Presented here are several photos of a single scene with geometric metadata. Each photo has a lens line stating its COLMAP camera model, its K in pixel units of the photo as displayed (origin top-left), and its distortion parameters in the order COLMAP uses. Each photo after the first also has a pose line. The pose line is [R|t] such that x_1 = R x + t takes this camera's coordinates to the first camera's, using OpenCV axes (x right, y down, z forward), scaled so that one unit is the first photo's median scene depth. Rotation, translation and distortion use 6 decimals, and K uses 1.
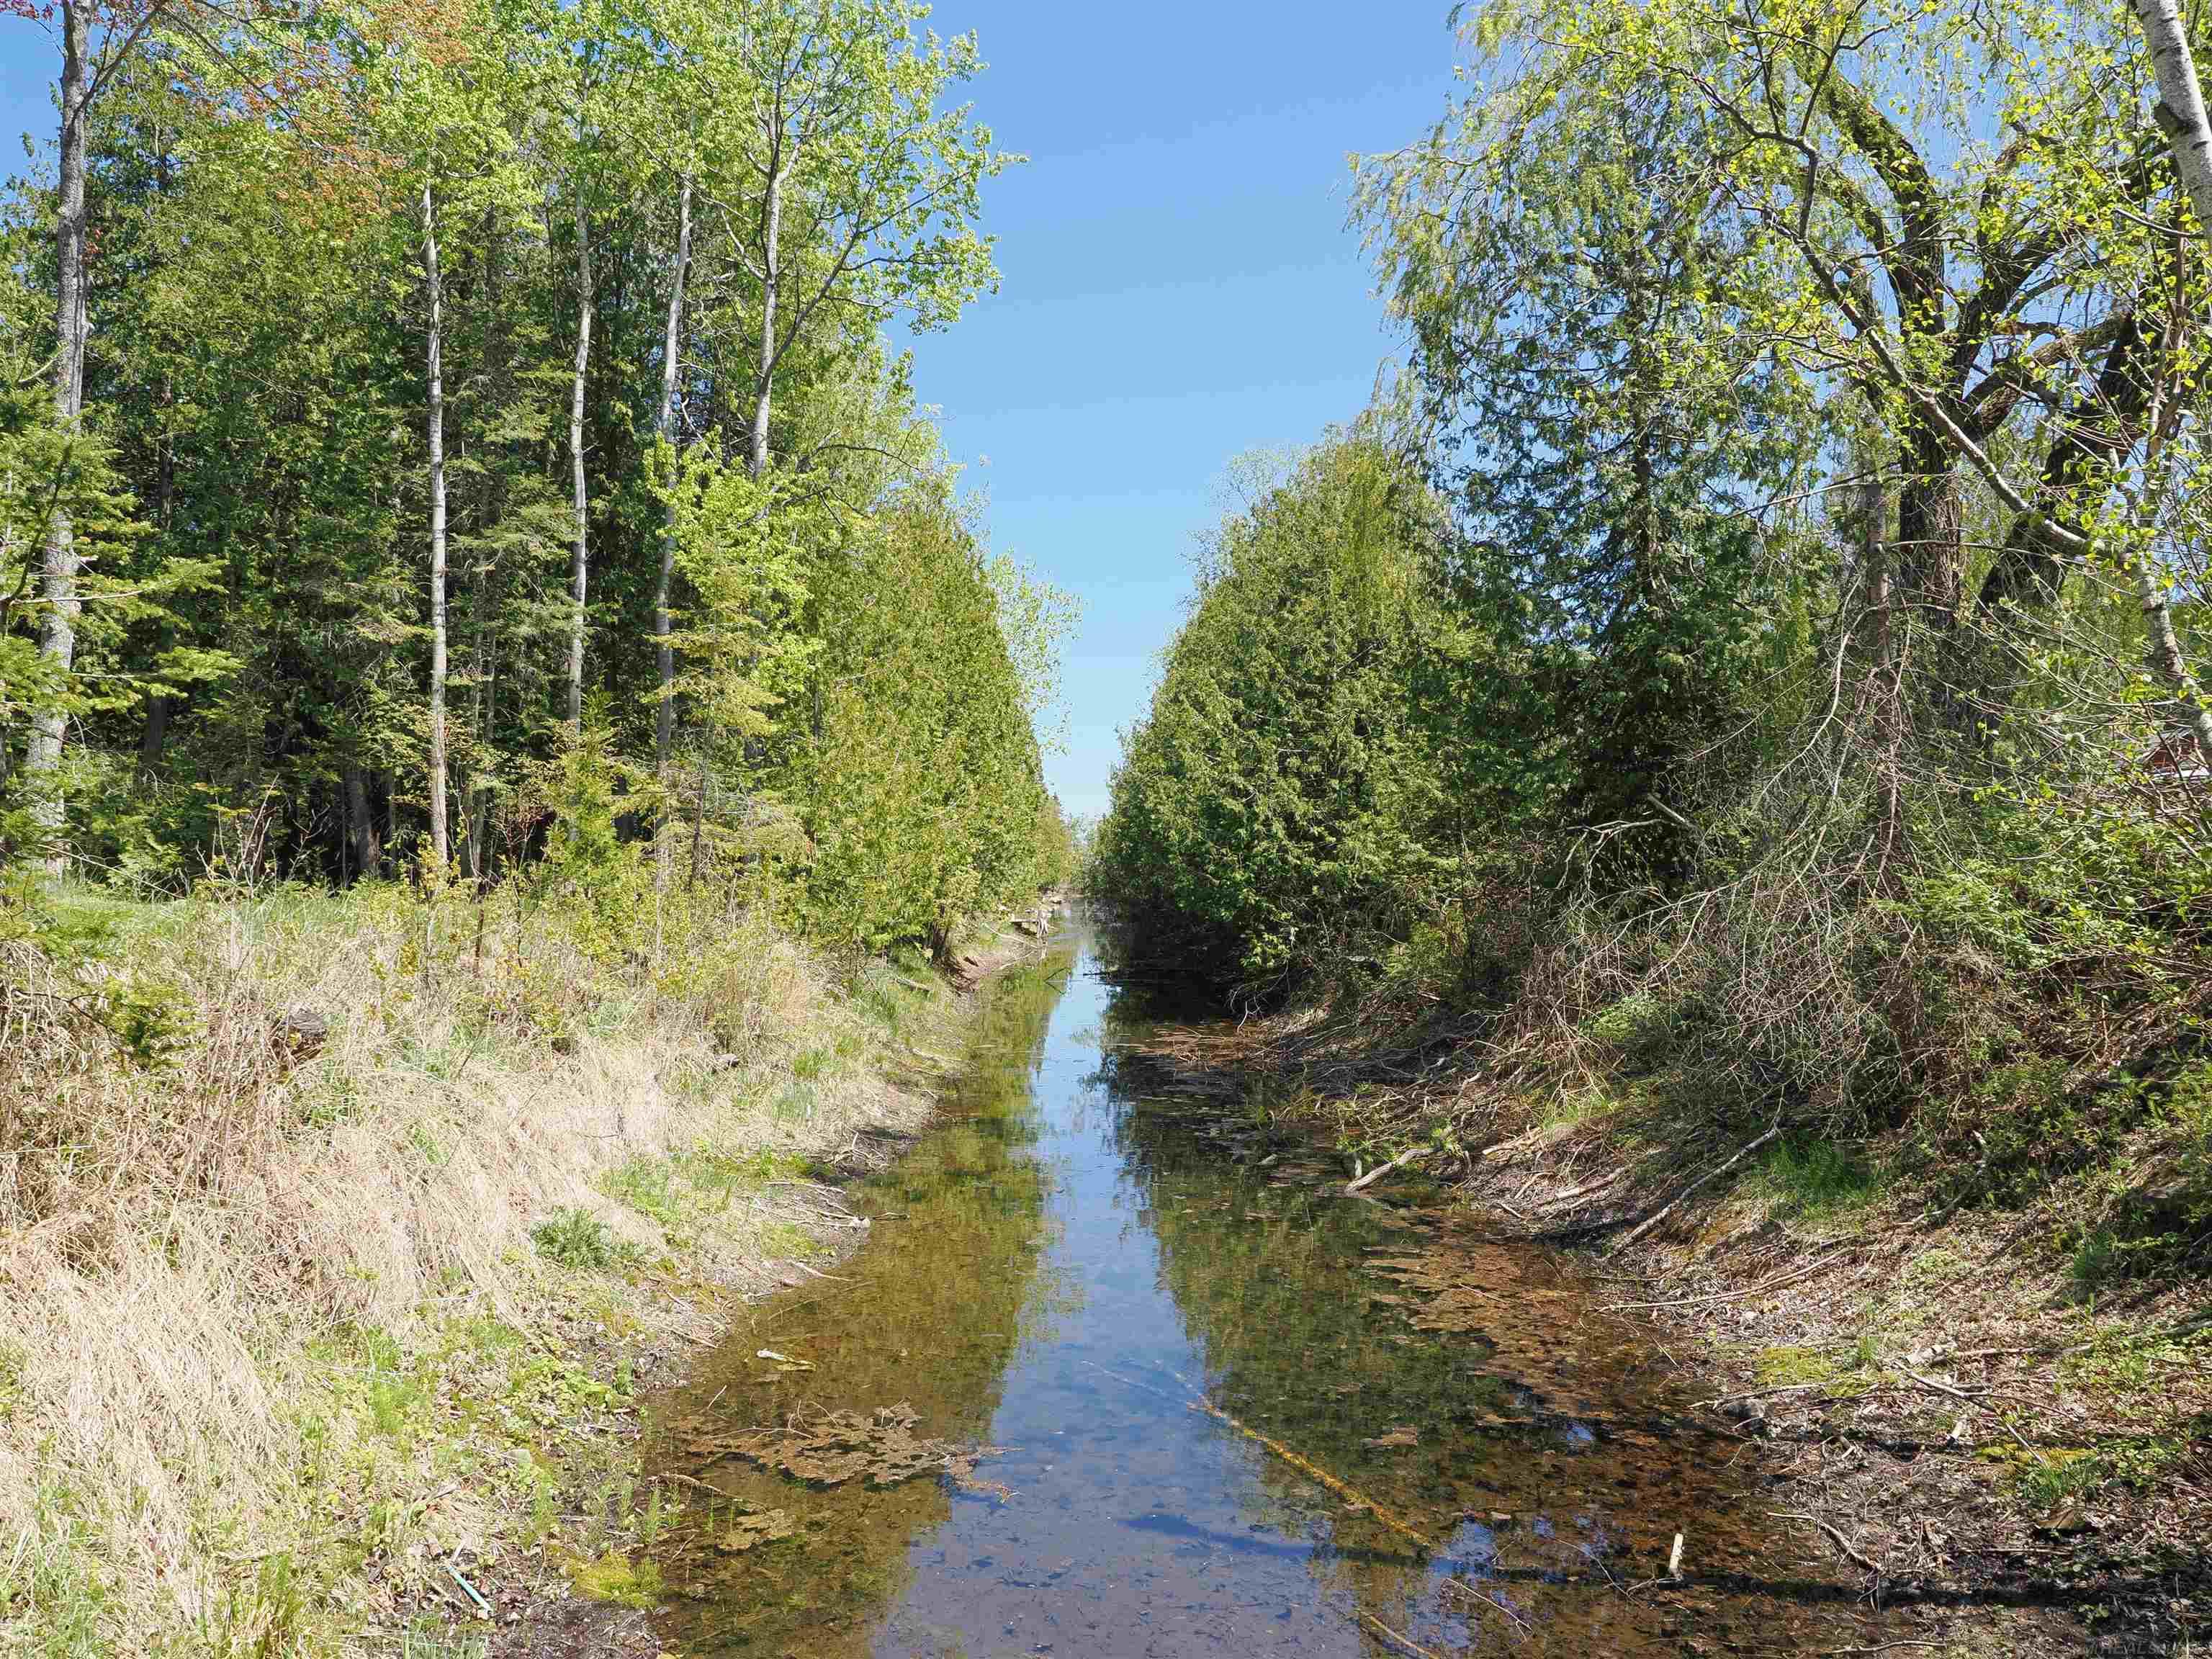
lens RADIAL K [[1605.9, 0, 1111.8], [0, 1605.9, 835.1], [0, 0, 1]] dist [-0.030335, 0.046145]
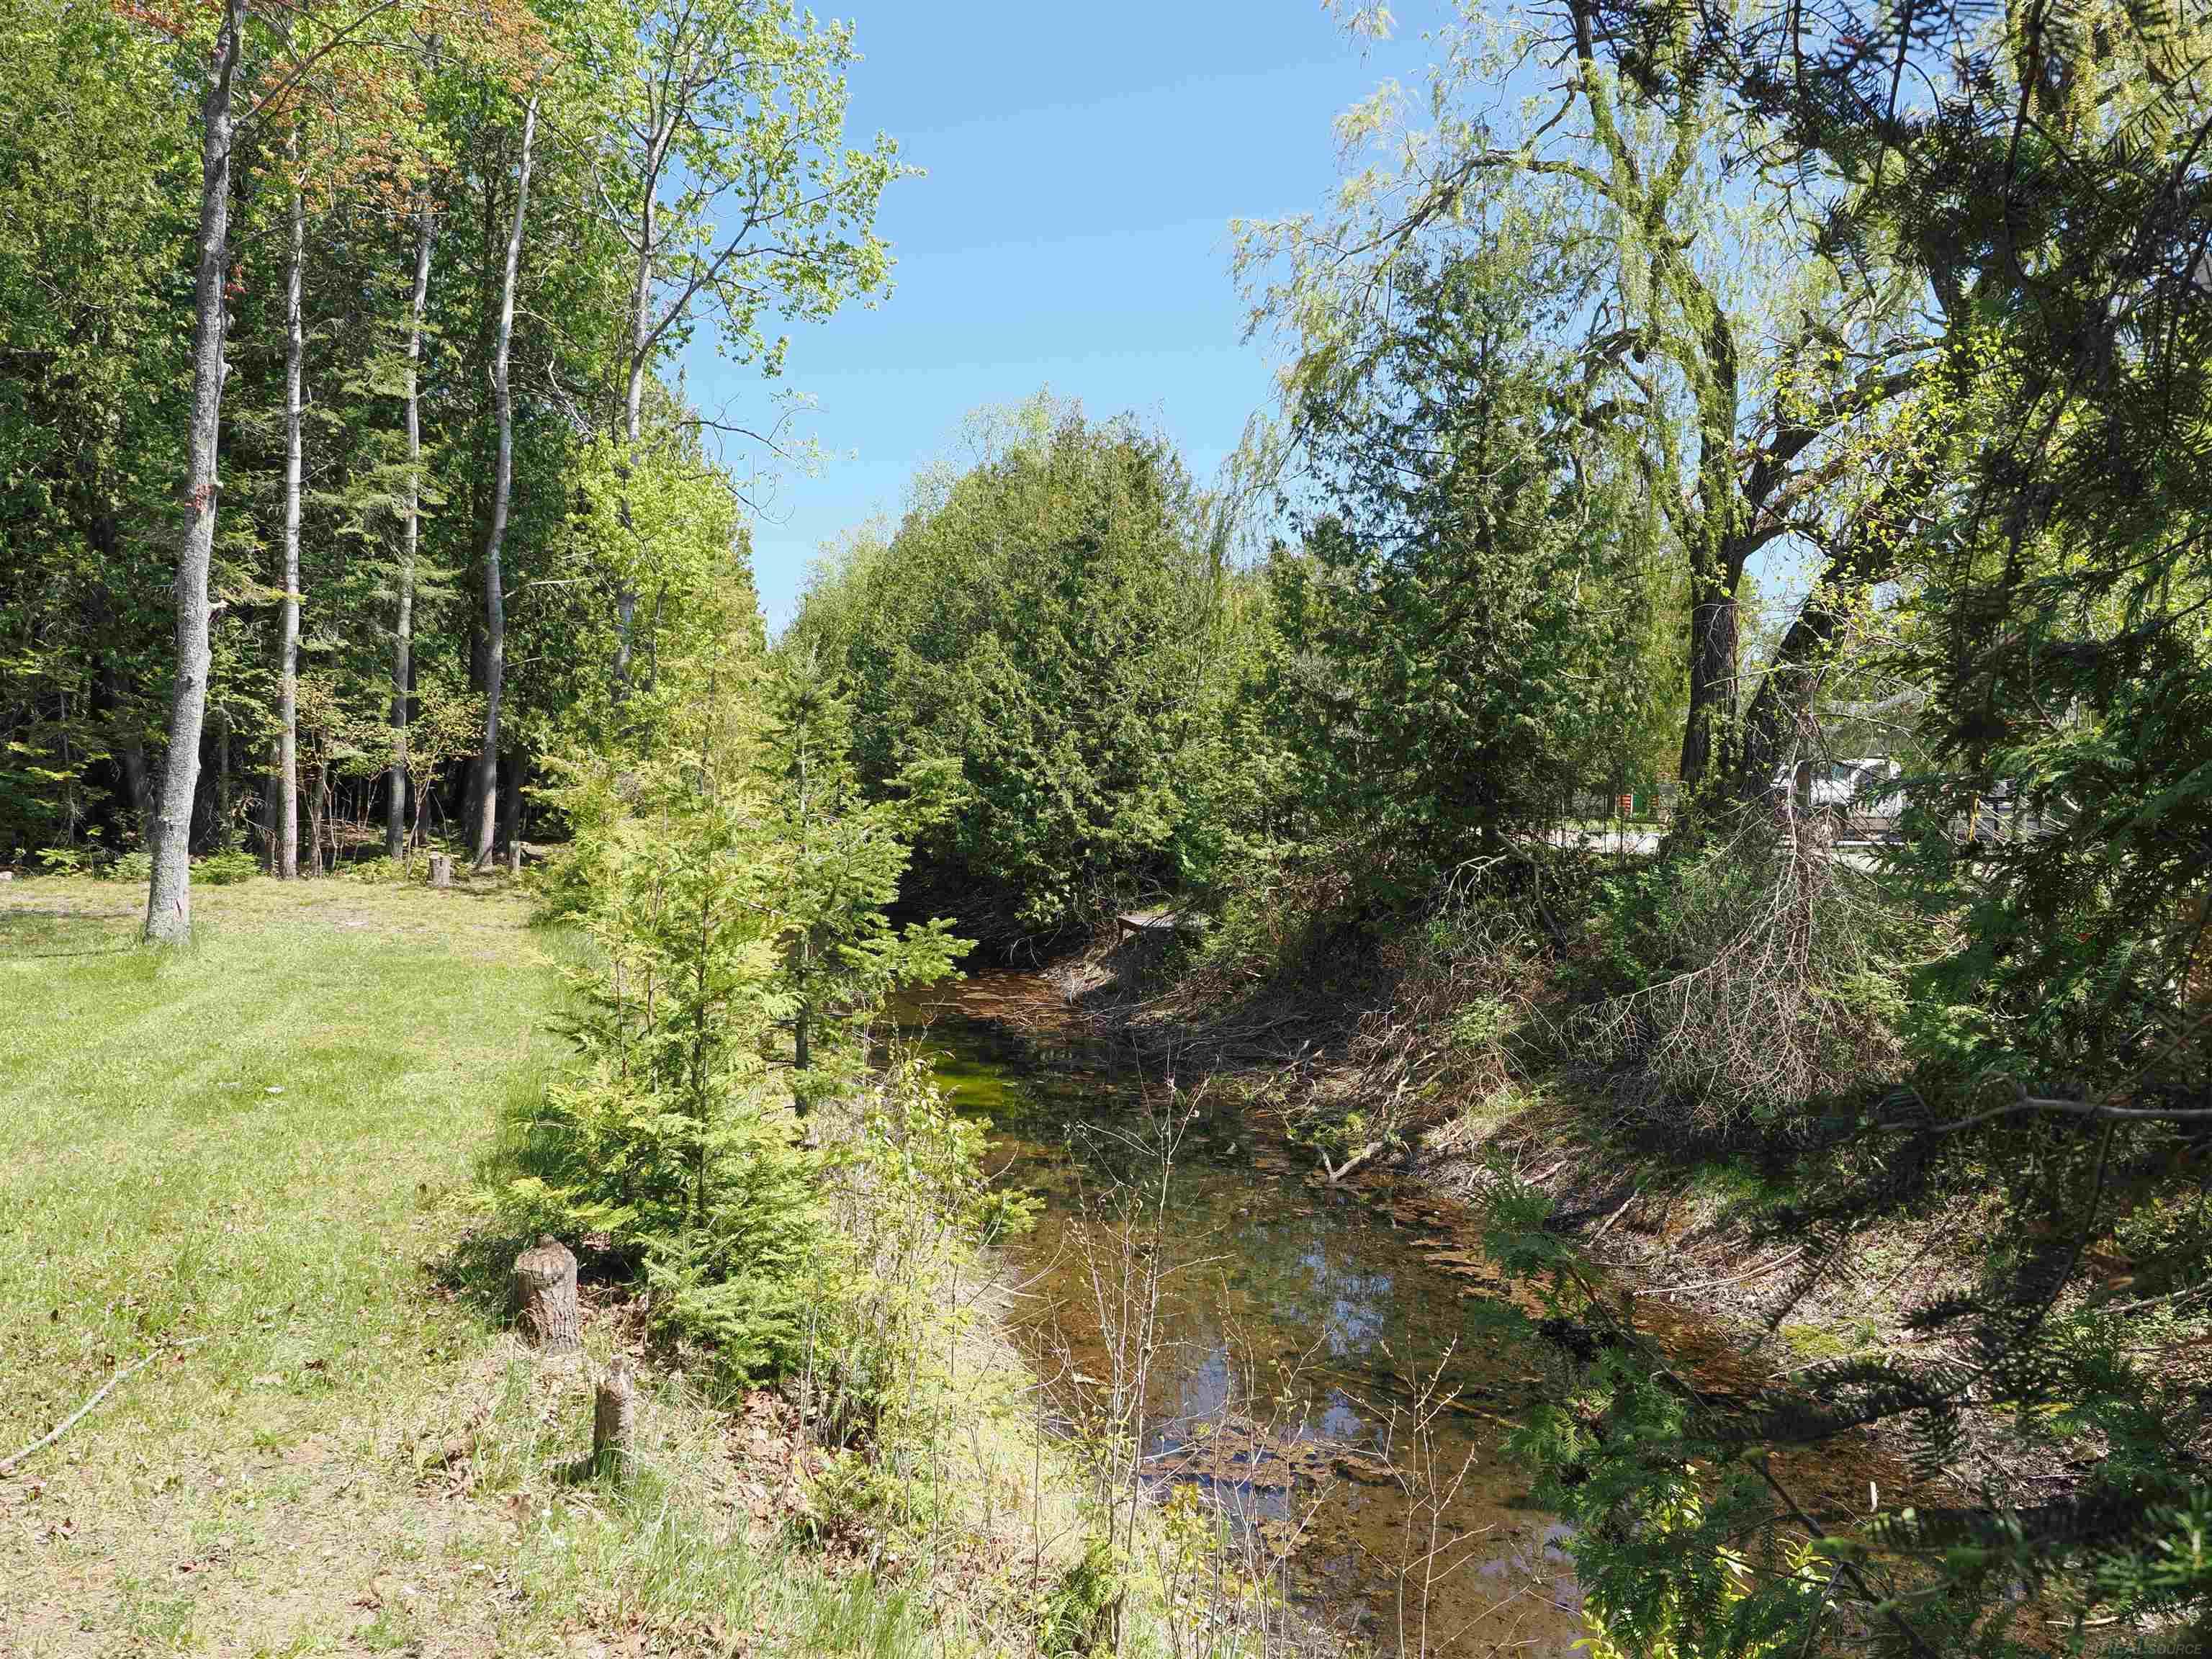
lens RADIAL K [[1605.9, 0, 1111.8], [0, 1605.9, 835.1], [0, 0, 1]] dist [-0.030335, 0.046145]
pose [[0.960709, 0.024630, 0.276461, -0.208559], [-0.044748, 0.996769, 0.066698, -0.066824], [-0.273925, -0.076449, 0.958708, -0.059692]]
